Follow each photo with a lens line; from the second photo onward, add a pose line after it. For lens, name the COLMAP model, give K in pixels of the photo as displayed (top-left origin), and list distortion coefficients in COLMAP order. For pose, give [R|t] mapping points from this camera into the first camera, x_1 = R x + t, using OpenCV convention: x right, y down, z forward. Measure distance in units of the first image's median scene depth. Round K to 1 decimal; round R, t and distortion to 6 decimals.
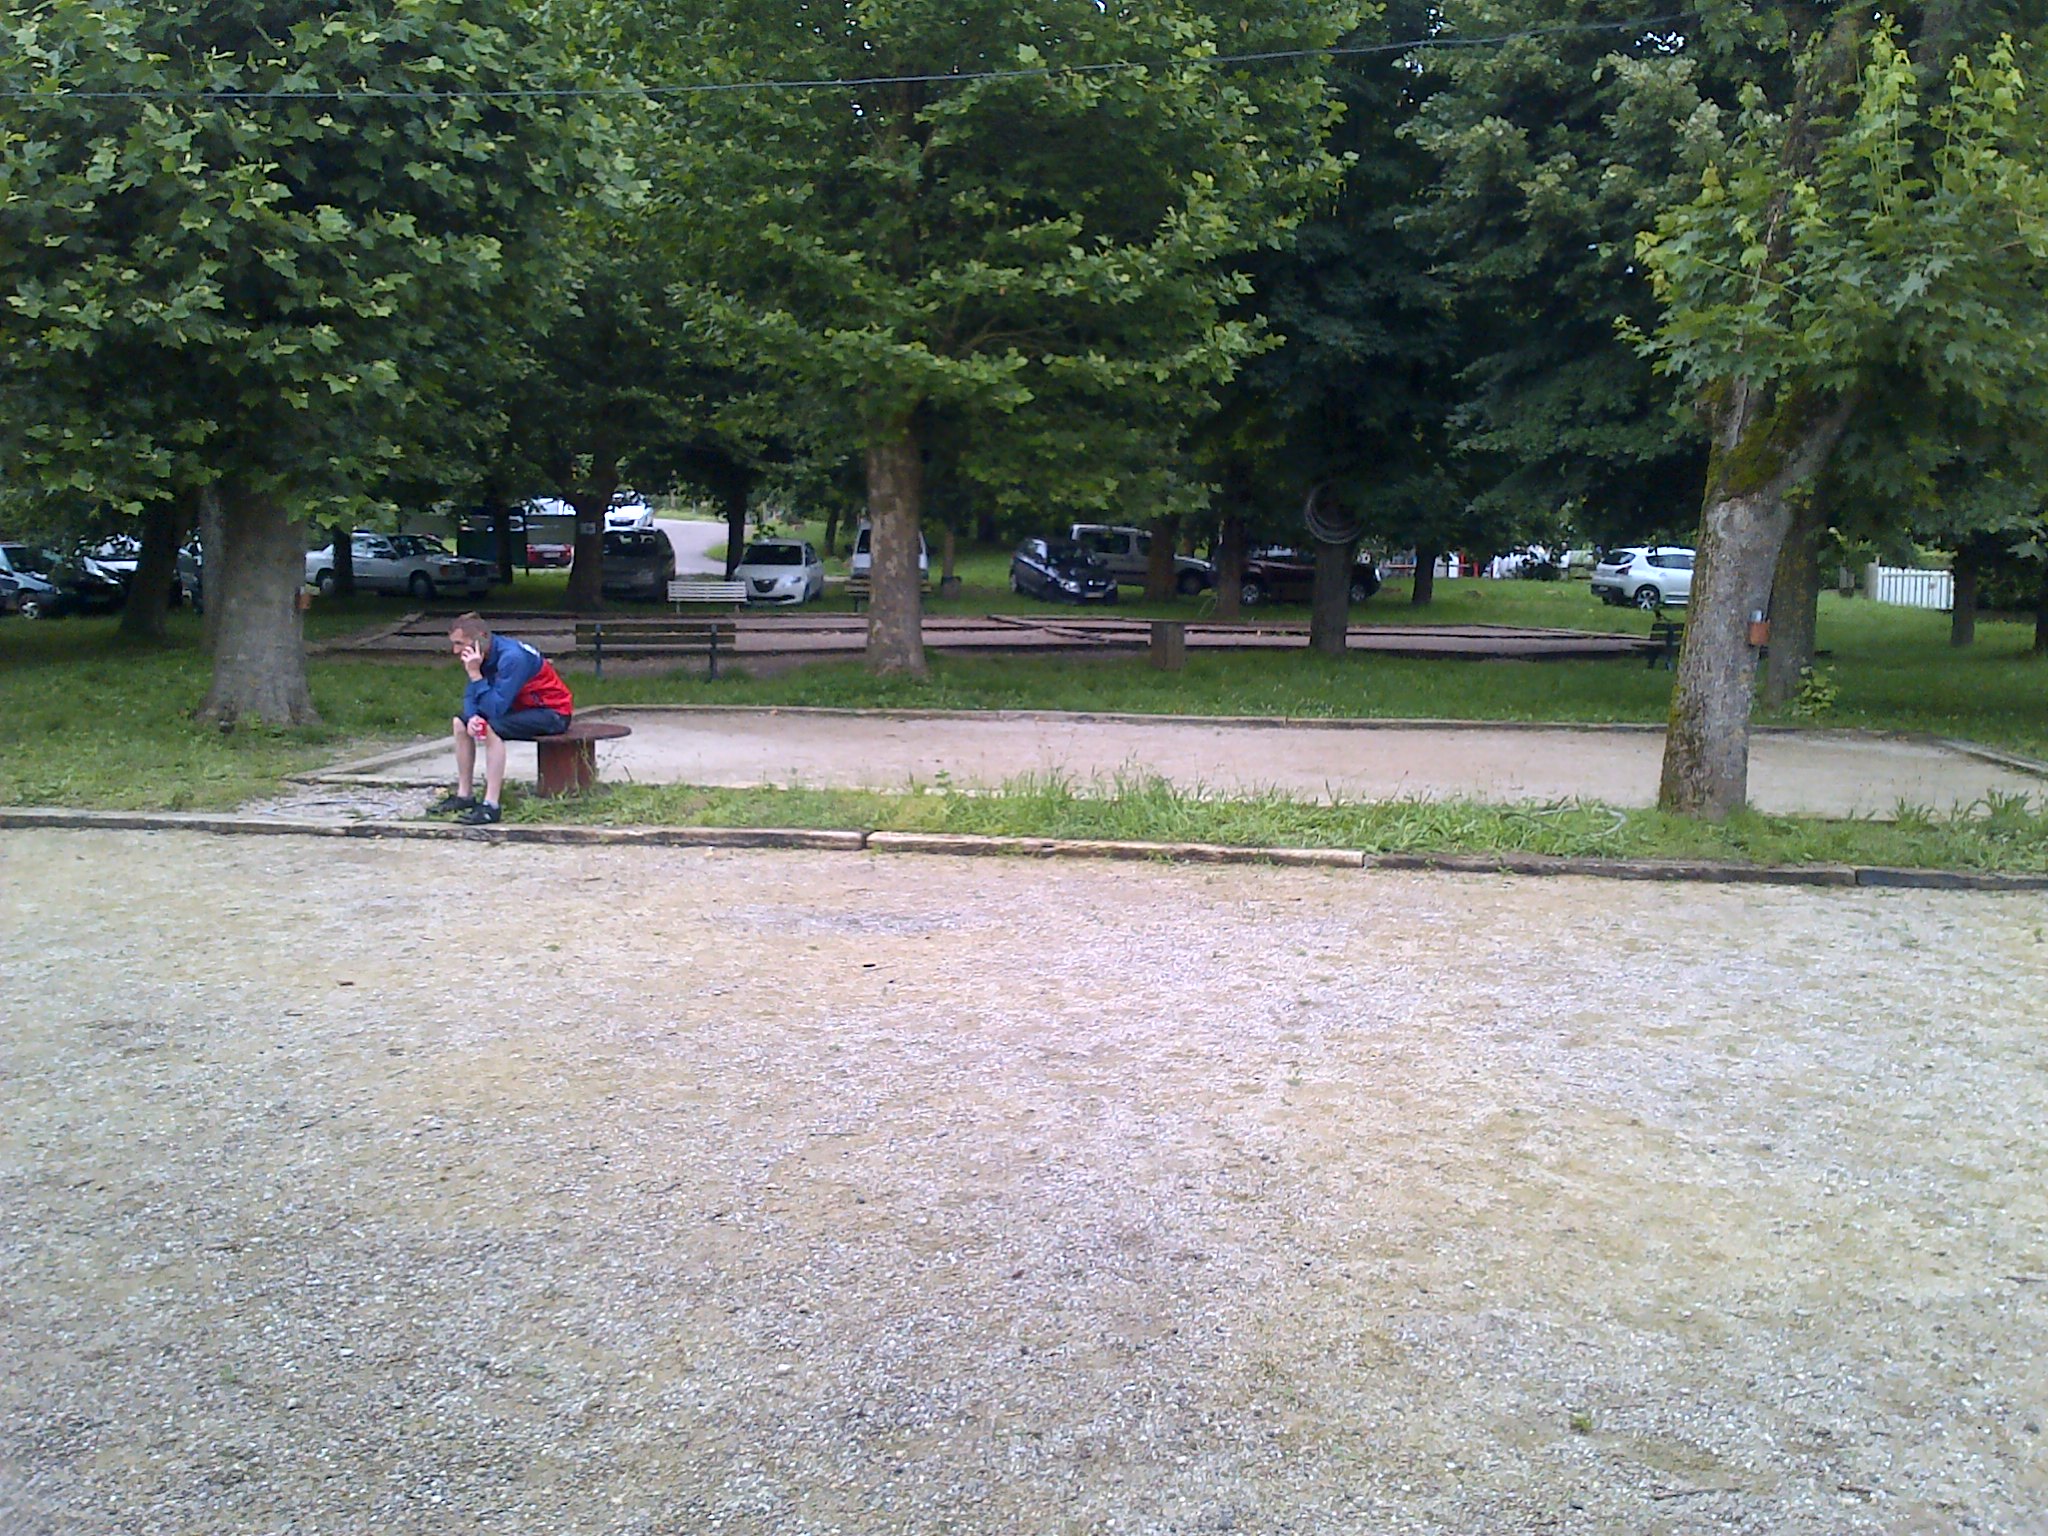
lens RADIAL K [[1977.3, 0, 1033.2], [0, 1977.3, 837.6], [0, 0, 1]] dist [0.027008, 0.035479]
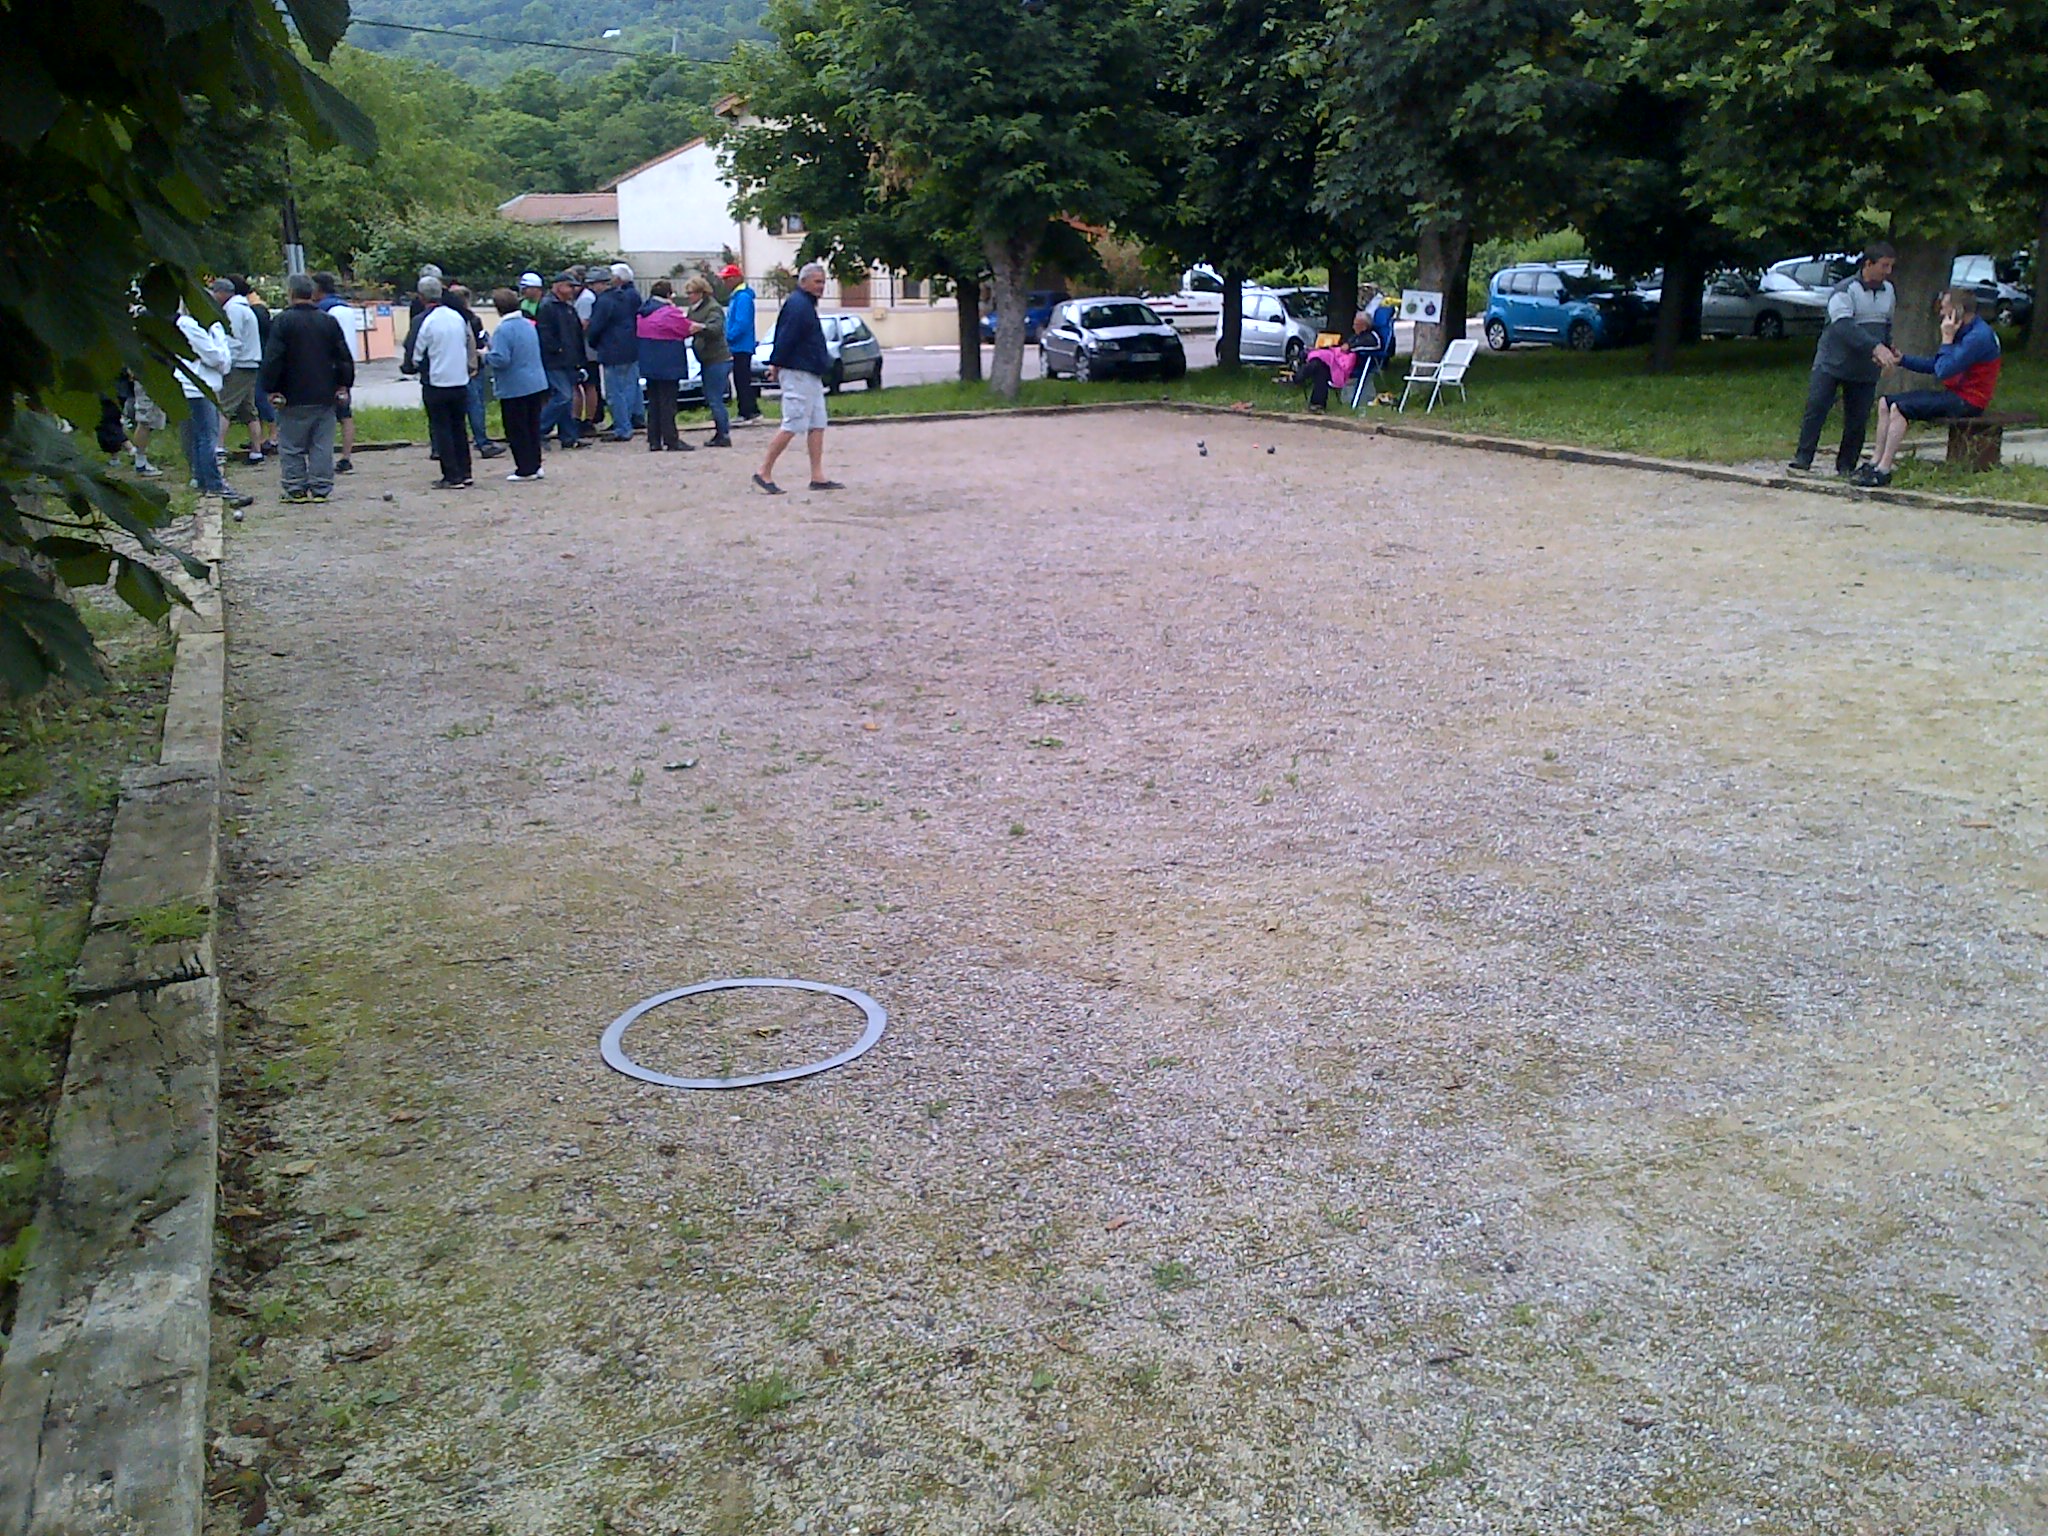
lens RADIAL K [[1977.3, 0, 1033.2], [0, 1977.3, 837.6], [0, 0, 1]] dist [0.027008, 0.035479]
pose [[0.526092, 0.229204, -0.818958, 0.484393], [-0.115462, 0.973330, 0.198236, 0.019066], [0.842553, -0.009732, 0.538526, -0.112623]]
